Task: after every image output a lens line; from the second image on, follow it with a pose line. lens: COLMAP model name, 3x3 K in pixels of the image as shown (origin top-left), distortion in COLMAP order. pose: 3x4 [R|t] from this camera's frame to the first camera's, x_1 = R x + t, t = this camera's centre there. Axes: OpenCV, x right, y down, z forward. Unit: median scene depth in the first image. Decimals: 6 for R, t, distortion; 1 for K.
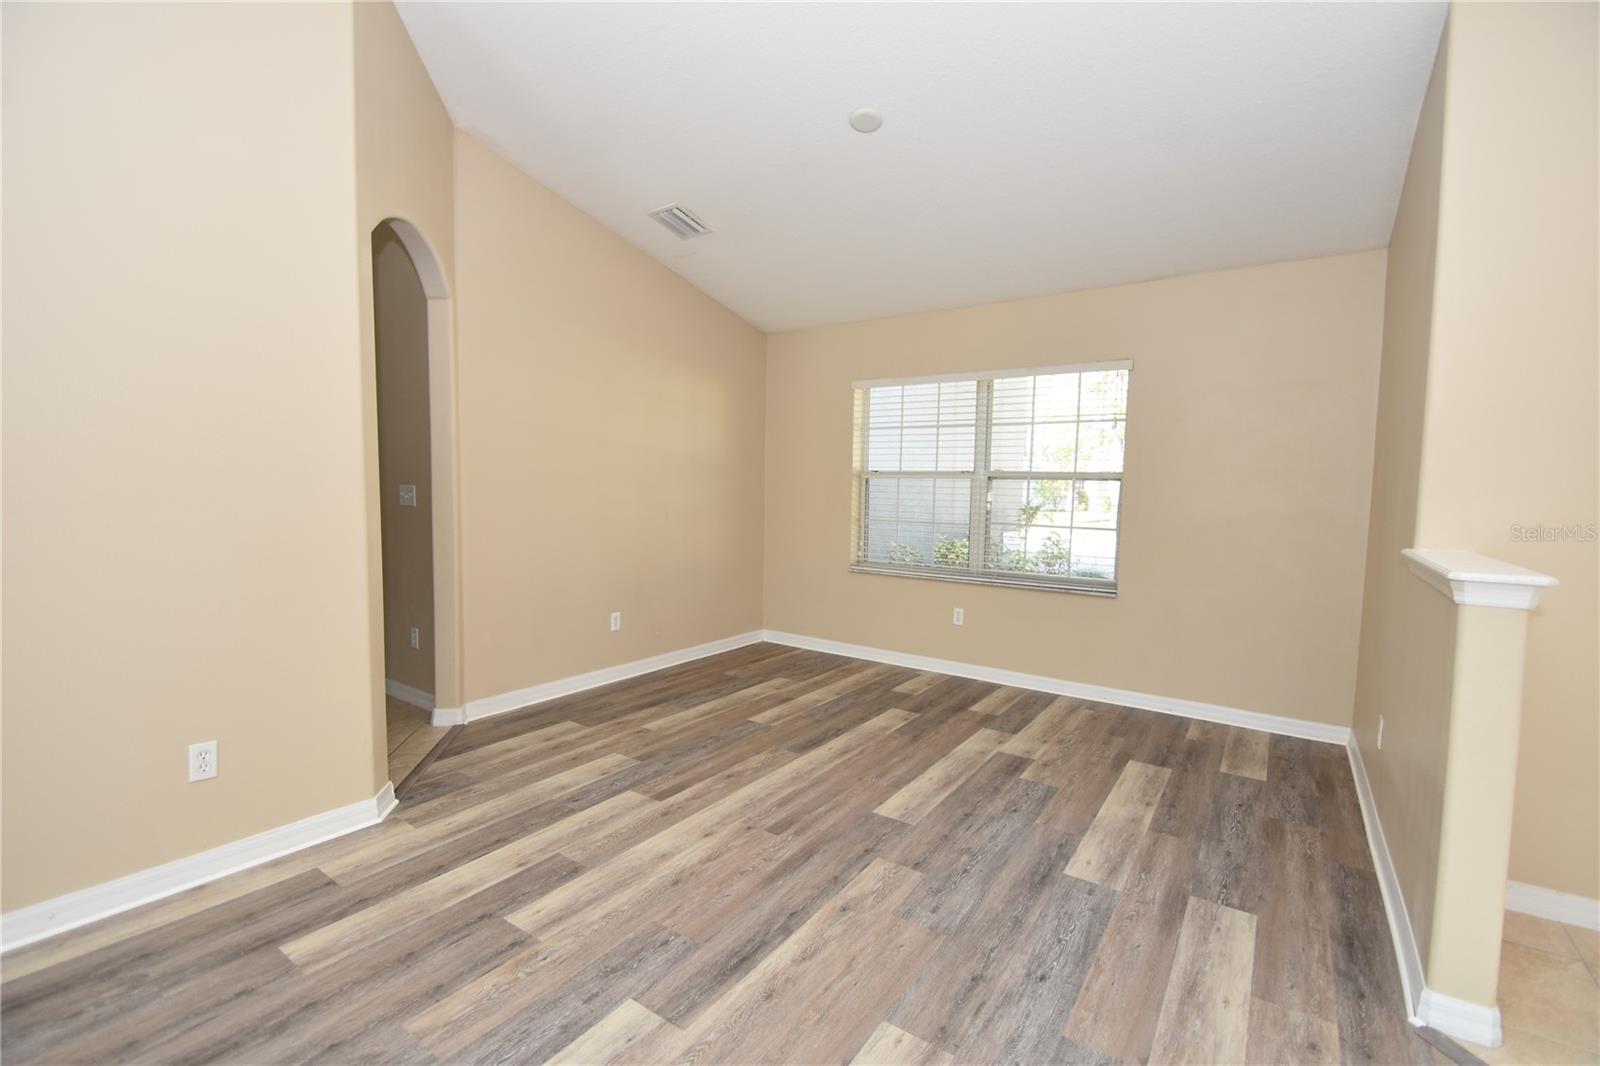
lens RADIAL K [[699.8, 0, 803.0], [0, 699.8, 541.4], [0, 0, 1]] dist [0.018477, -0.020442]
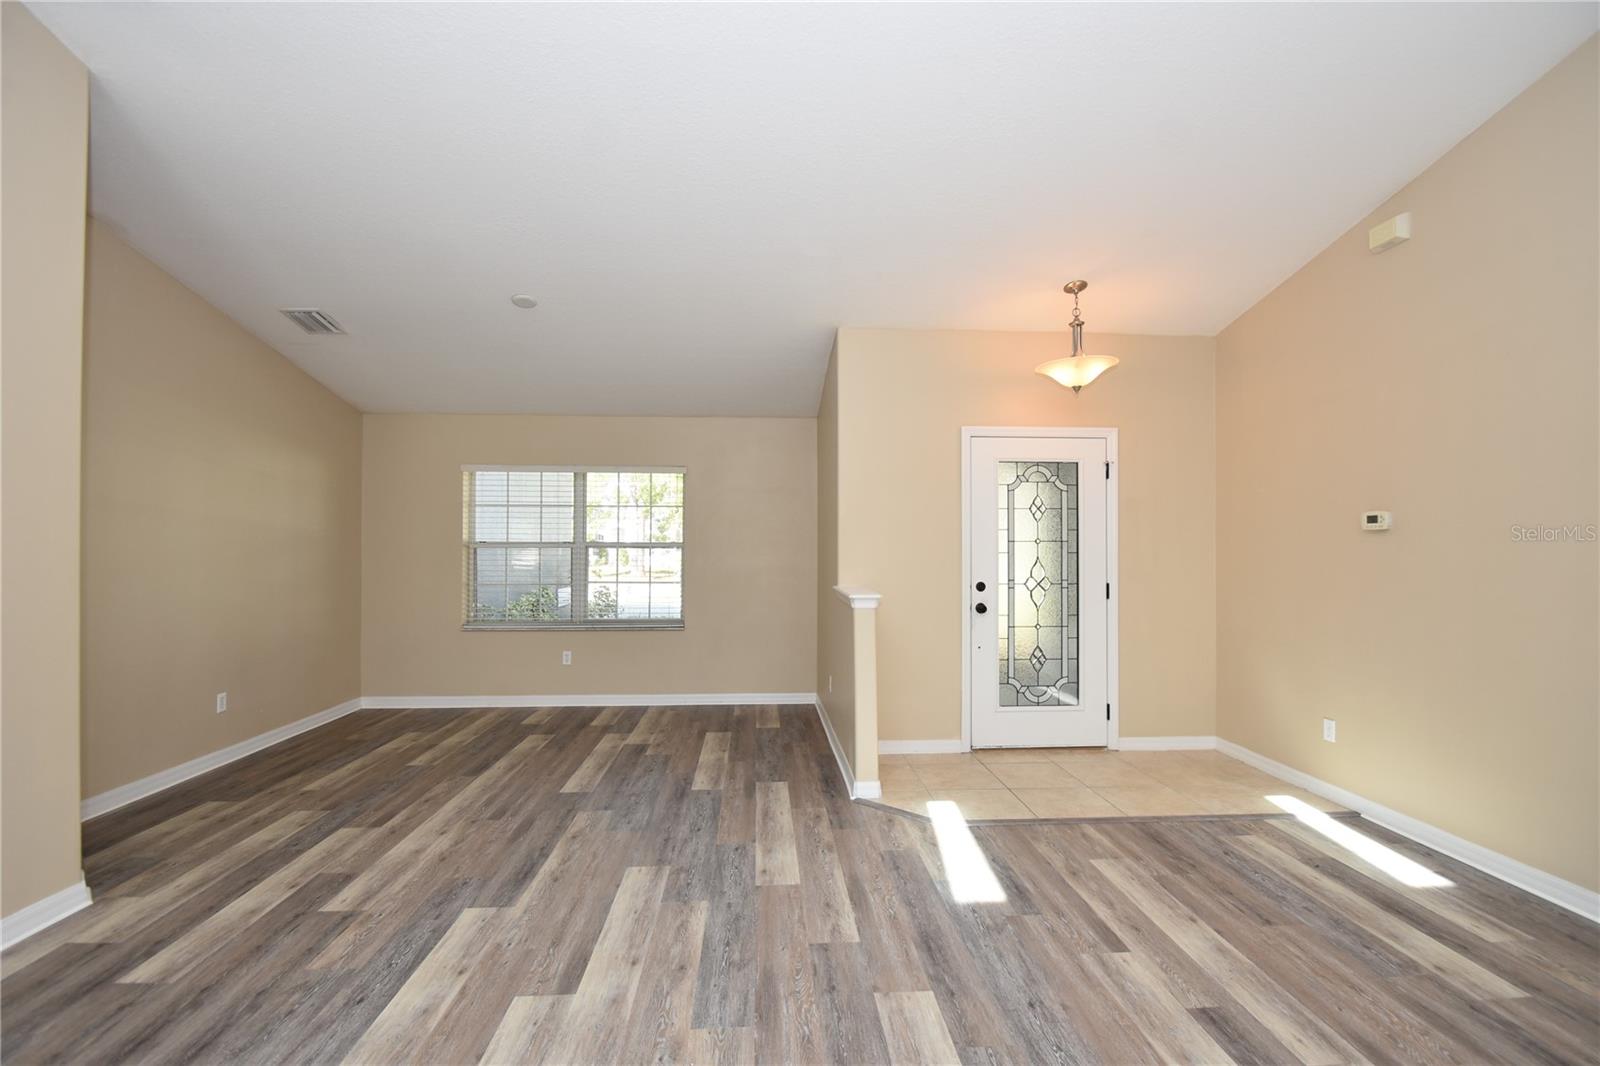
lens RADIAL K [[699.8, 0, 803.0], [0, 699.8, 541.4], [0, 0, 1]] dist [0.018477, -0.020442]
pose [[0.785387, -0.012591, 0.618877, -0.335038], [0.060574, 0.996558, -0.056597, -0.006112], [-0.616034, 0.081939, 0.783446, -0.391751]]
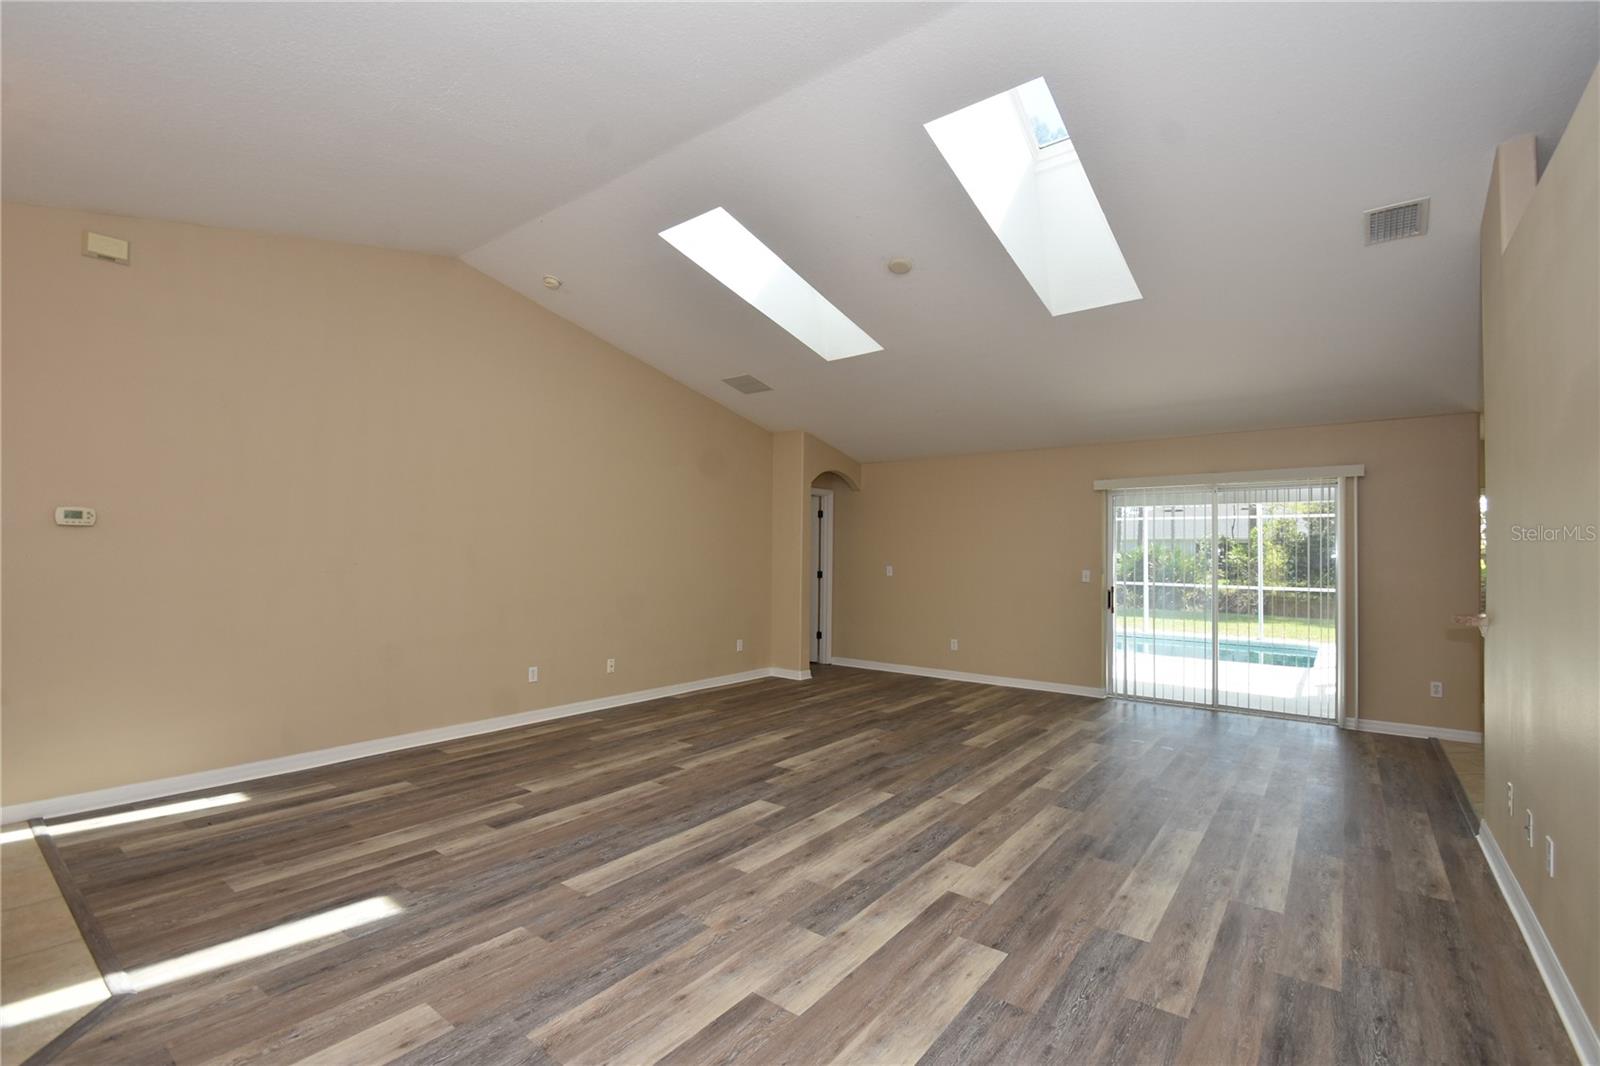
lens RADIAL K [[699.8, 0, 803.0], [0, 699.8, 541.4], [0, 0, 1]] dist [0.018477, -0.020442]
pose [[-0.998225, -0.030027, 0.051436, -0.163522], [-0.027031, 0.997952, 0.057978, -0.102806], [-0.053071, 0.056485, -0.996992, 0.972774]]
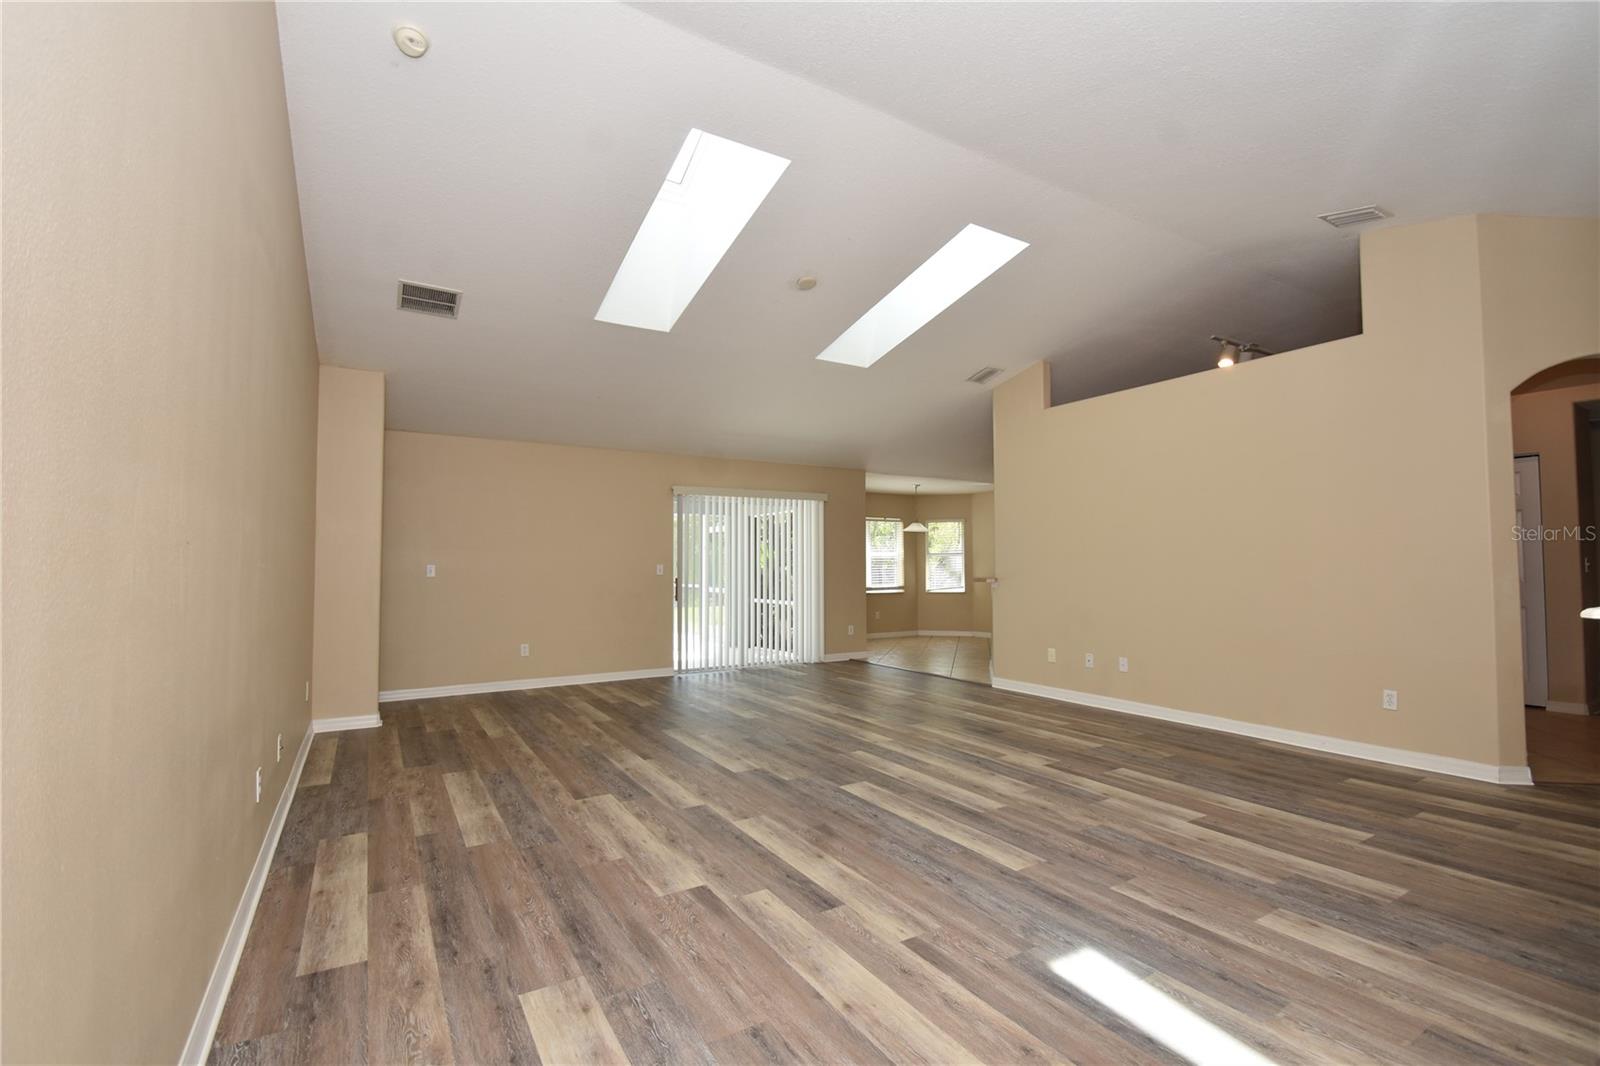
lens RADIAL K [[699.8, 0, 803.0], [0, 699.8, 541.4], [0, 0, 1]] dist [0.018477, -0.020442]
pose [[-0.405295, -0.052061, -0.912702, 1.117690], [-0.075229, 0.996890, -0.023457, 0.029959], [0.911085, 0.059154, -0.407951, 0.196150]]
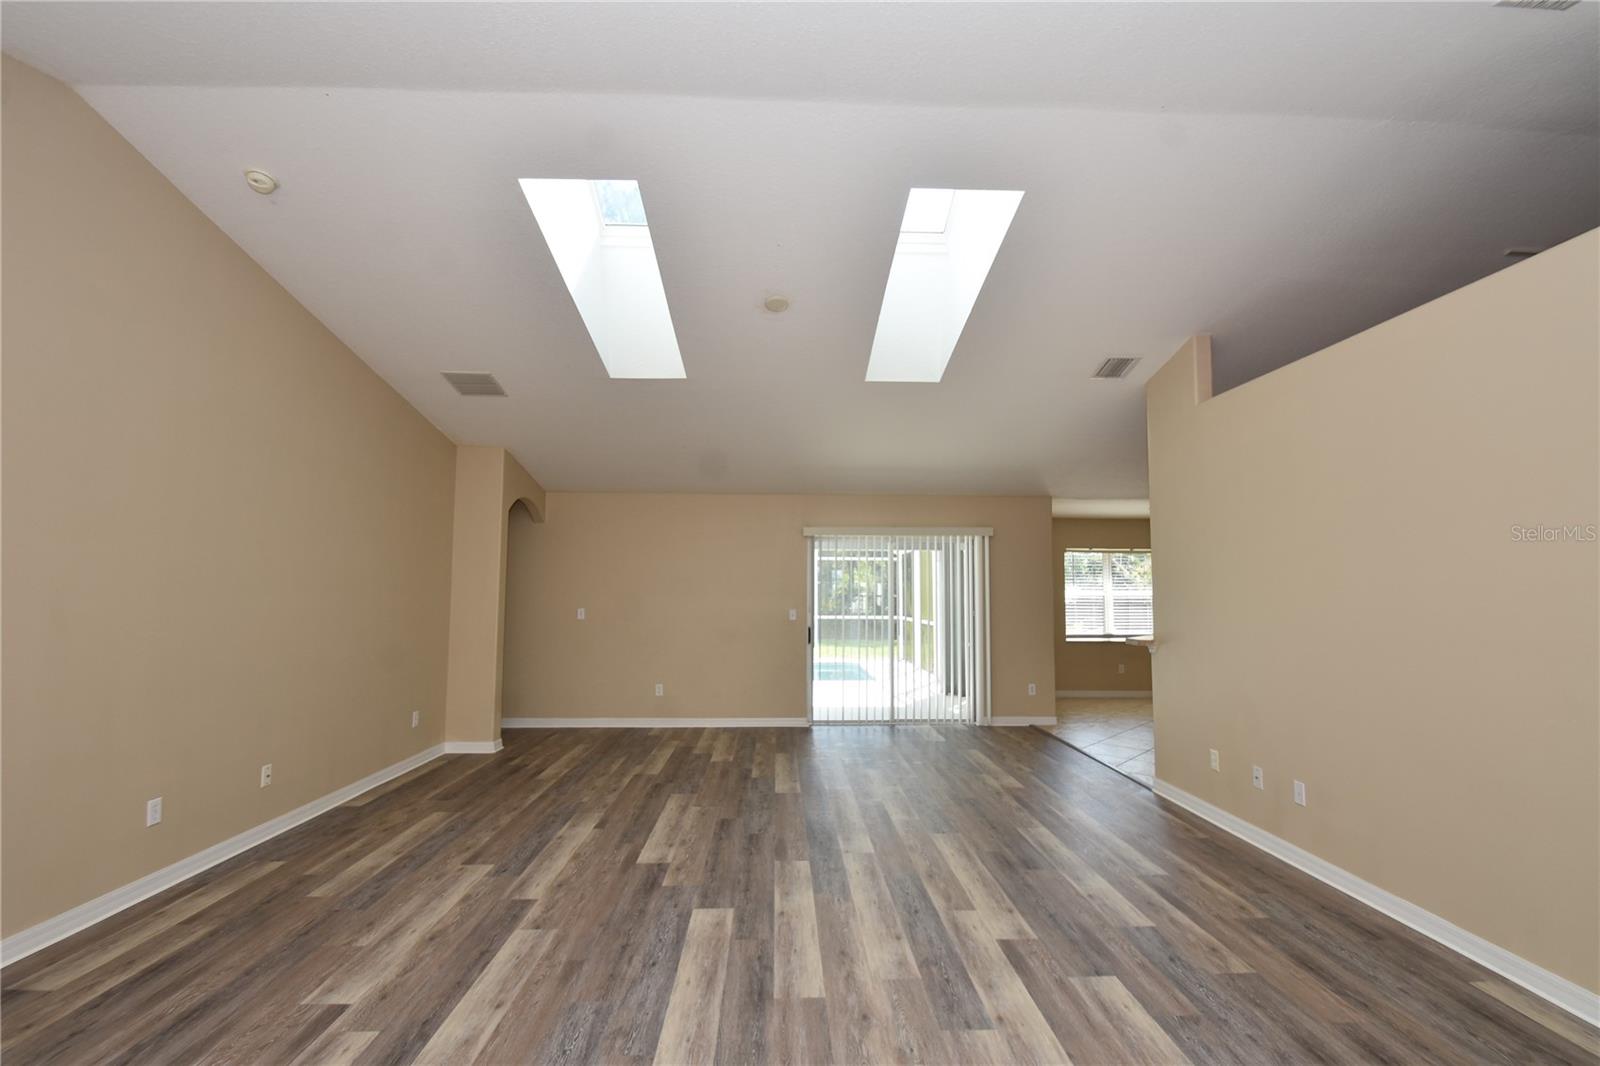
lens RADIAL K [[699.8, 0, 803.0], [0, 699.8, 541.4], [0, 0, 1]] dist [0.018477, -0.020442]
pose [[-0.801253, -0.065695, -0.594708, 0.465634], [-0.066715, 0.997565, -0.020311, -0.092177], [0.594594, 0.023402, -0.803685, 0.666620]]
